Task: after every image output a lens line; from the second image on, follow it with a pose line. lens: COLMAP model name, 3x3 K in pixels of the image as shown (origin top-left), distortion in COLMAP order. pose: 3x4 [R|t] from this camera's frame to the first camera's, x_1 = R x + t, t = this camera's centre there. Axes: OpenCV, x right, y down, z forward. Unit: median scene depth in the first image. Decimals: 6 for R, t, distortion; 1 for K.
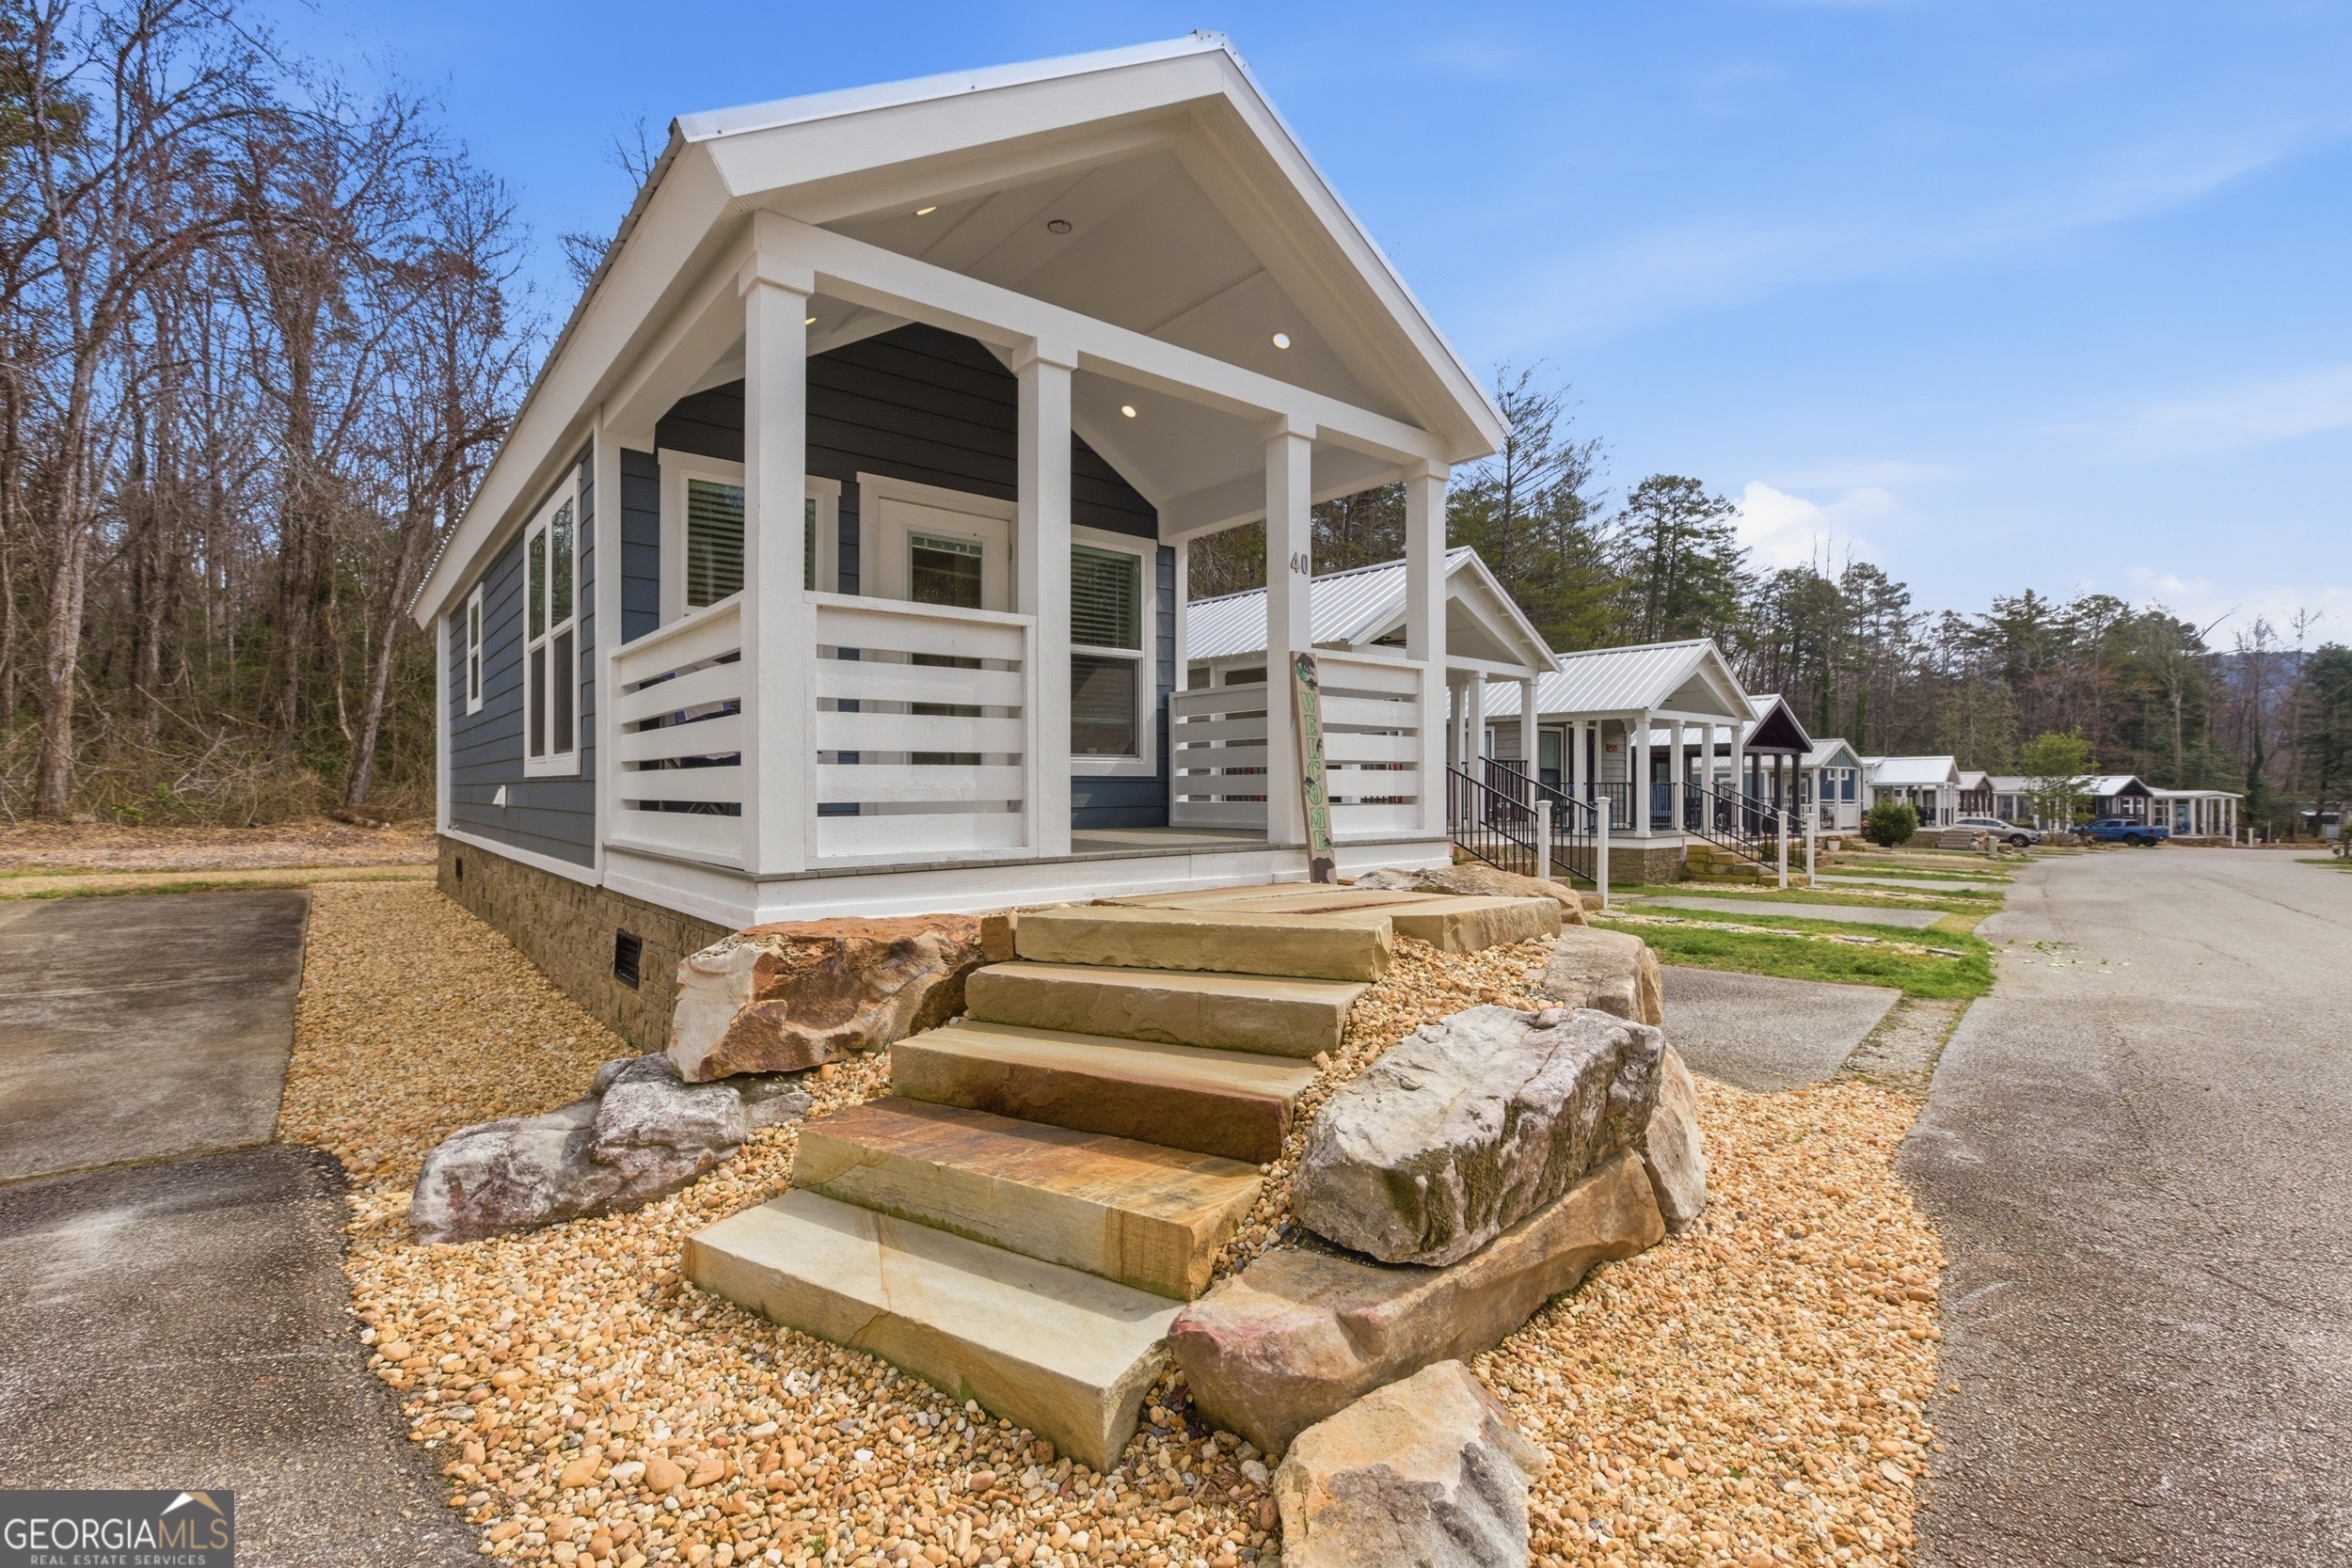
lens RADIAL K [[1094.7, 0, 1187.6], [0, 1094.7, 784.5], [0, 0, 1]] dist [-0.014193, 0.000184]
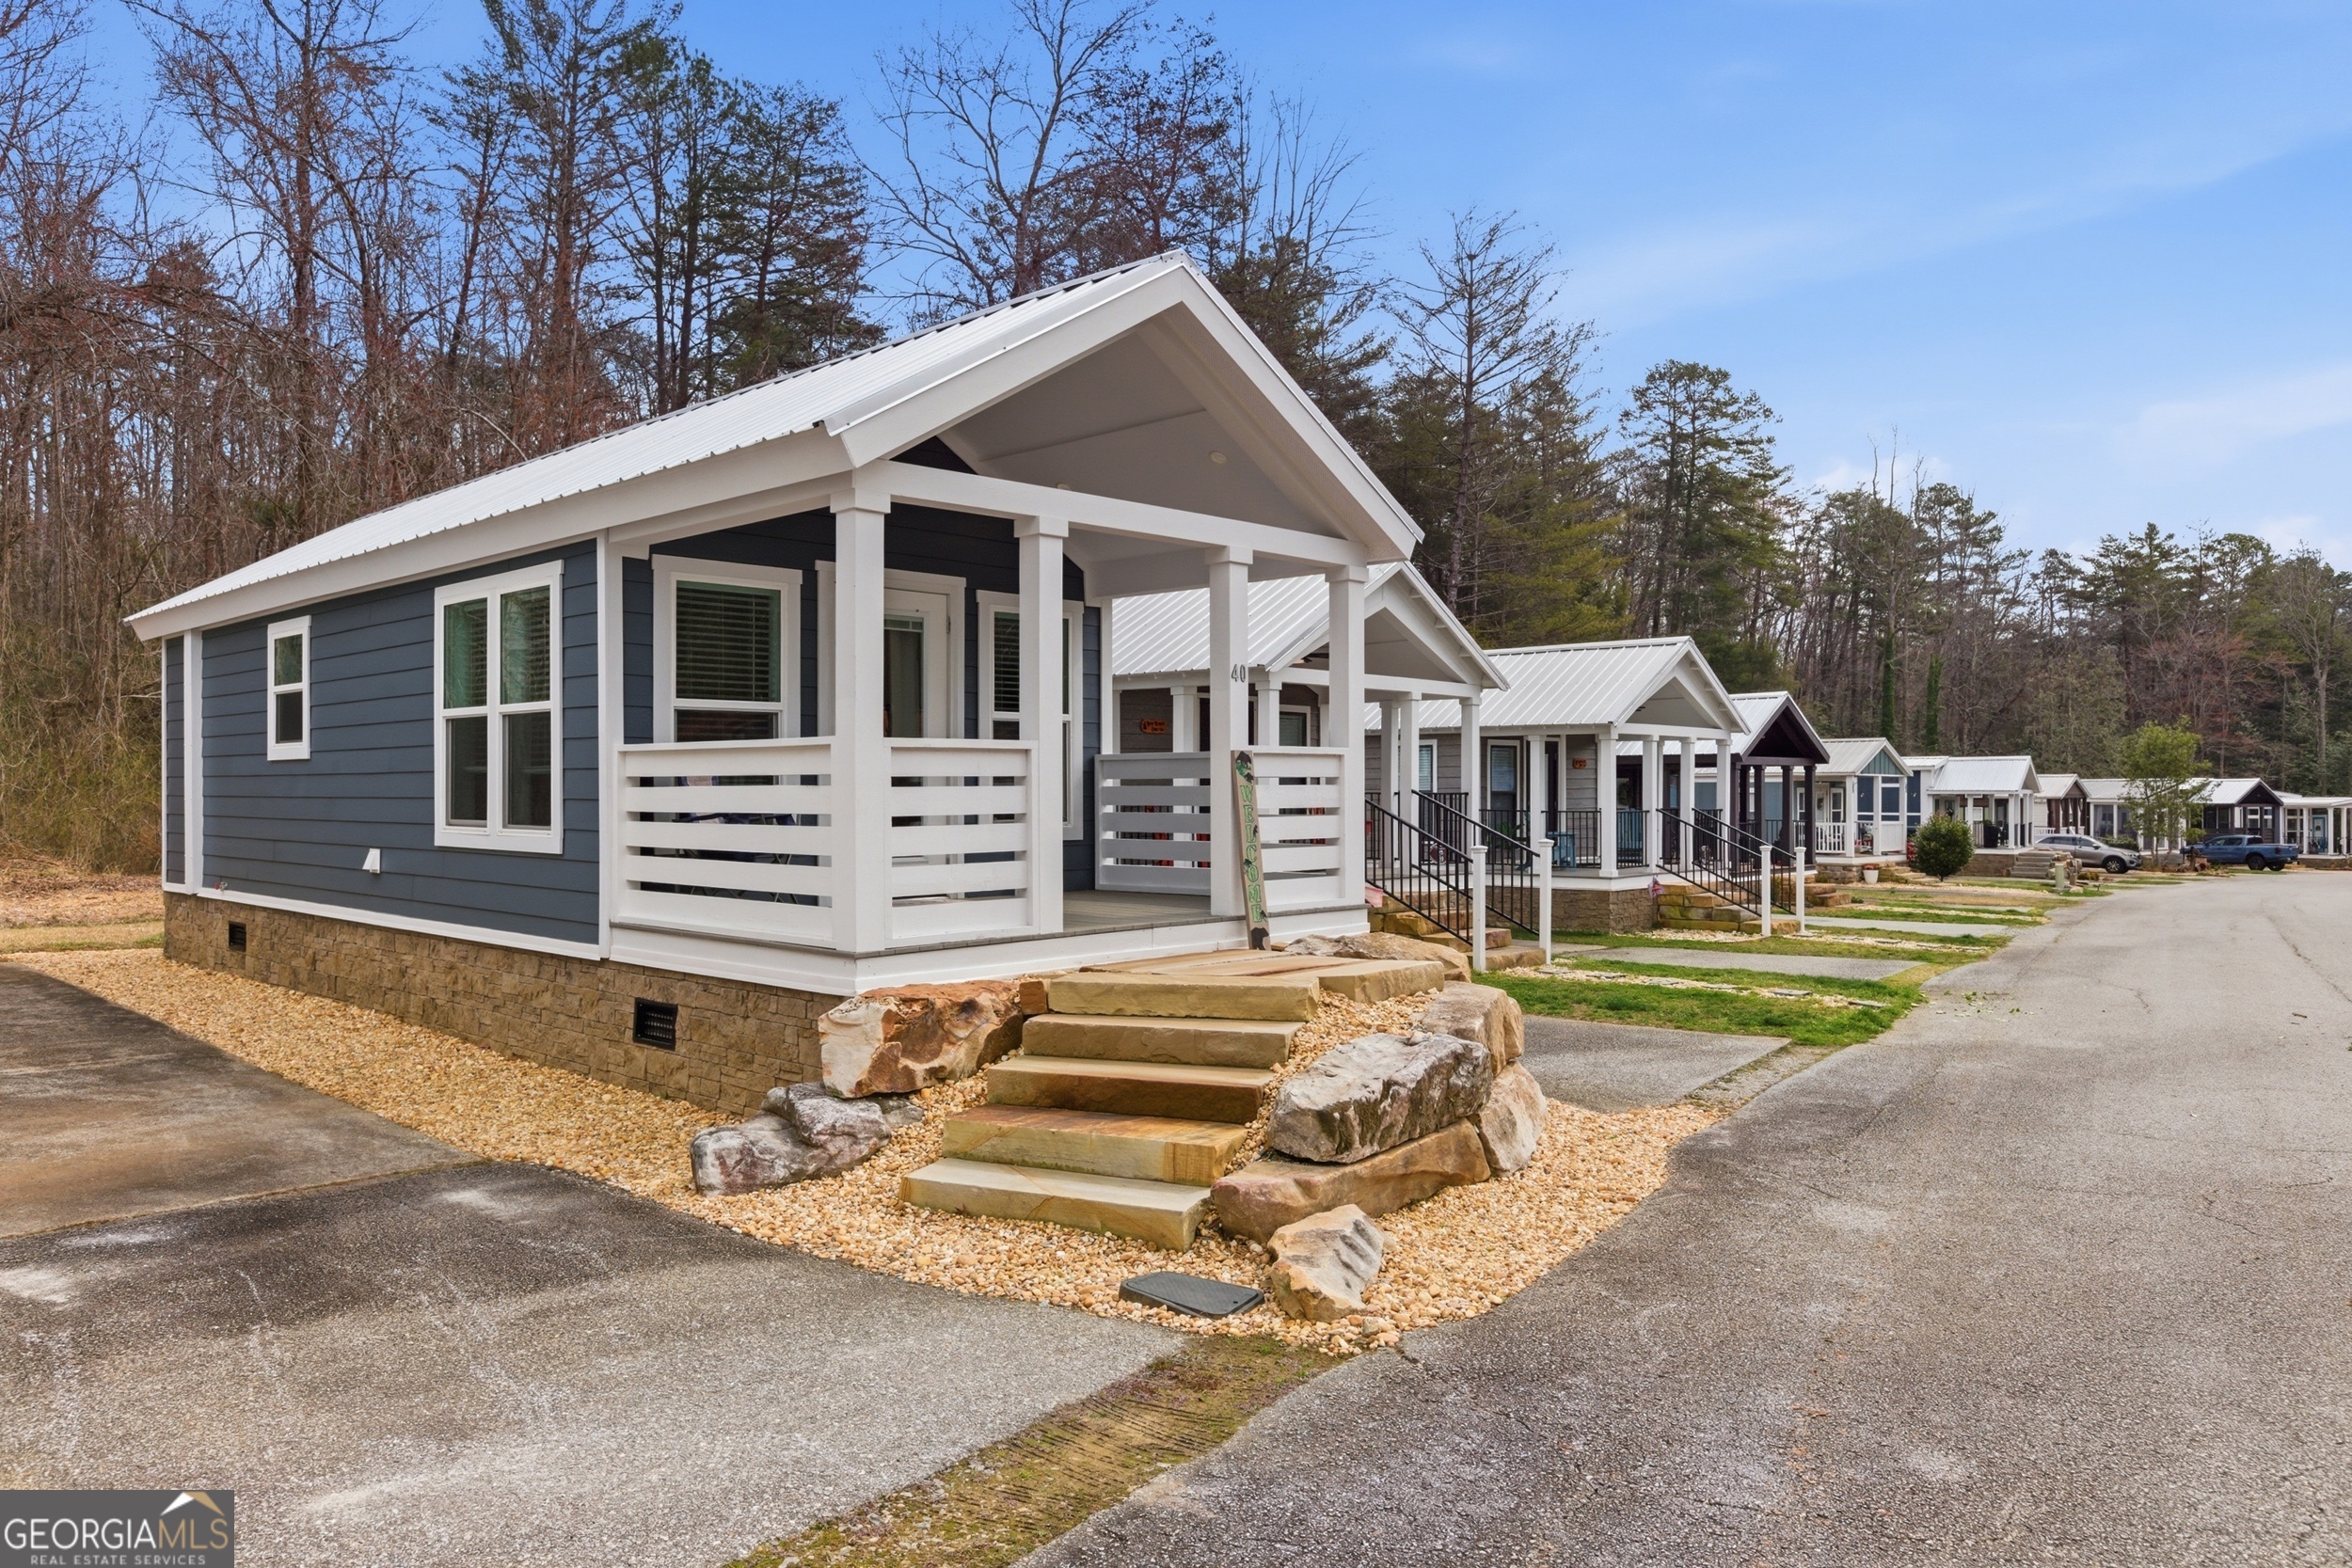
lens RADIAL K [[1632.6, 0, 1263.2], [0, 1632.6, 790.9], [0, 0, 1]] dist [-0.026212, 0.001398]
pose [[0.987763, 0.002232, 0.155948, -0.165181], [-0.003125, 0.999980, 0.005479, -0.101404], [-0.155933, -0.005899, 0.987750, -0.825956]]
